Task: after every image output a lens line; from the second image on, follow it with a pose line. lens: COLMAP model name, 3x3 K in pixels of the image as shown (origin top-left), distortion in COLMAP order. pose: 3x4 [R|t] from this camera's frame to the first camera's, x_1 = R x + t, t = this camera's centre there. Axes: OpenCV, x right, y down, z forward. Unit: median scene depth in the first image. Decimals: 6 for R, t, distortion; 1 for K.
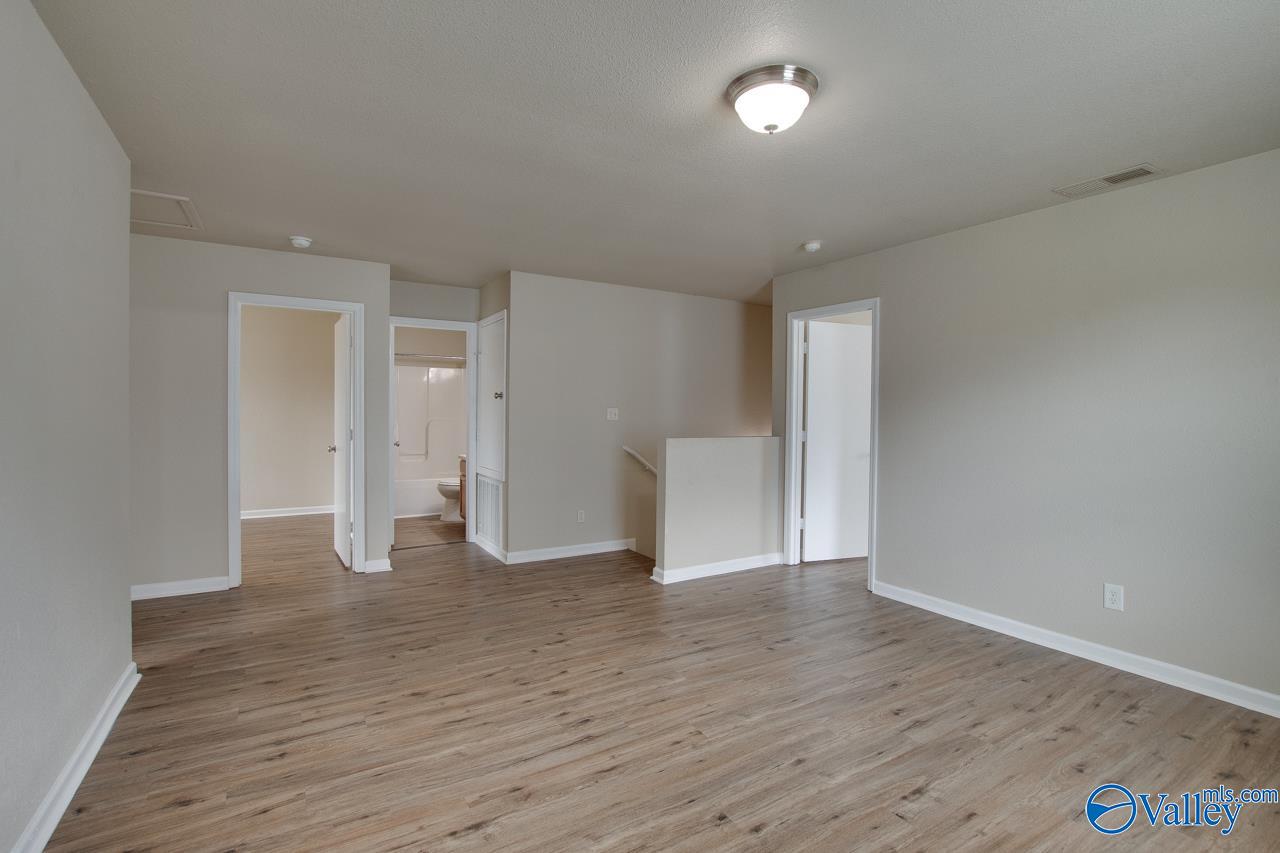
lens RADIAL K [[589.9, 0, 630.7], [0, 589.9, 425.3], [0, 0, 1]] dist [-0.028516, 0.002157]
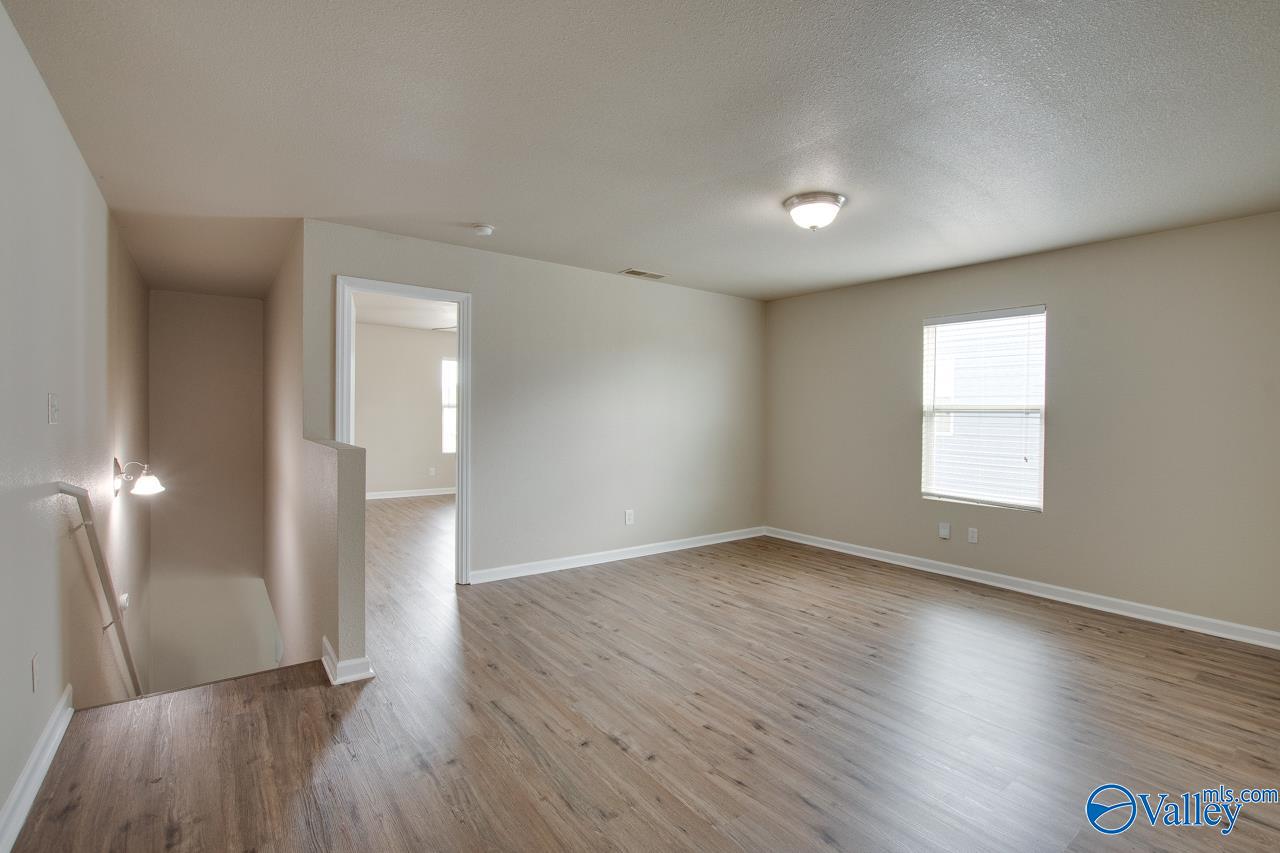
lens RADIAL K [[589.9, 0, 652.2], [0, 589.9, 411.0], [0, 0, 1]] dist [-0.028516, 0.002157]
pose [[-0.128618, -0.005959, 0.991676, -0.964490], [0.004206, 0.999970, 0.006555, -0.029001], [-0.991685, 0.005014, -0.128589, 1.246707]]
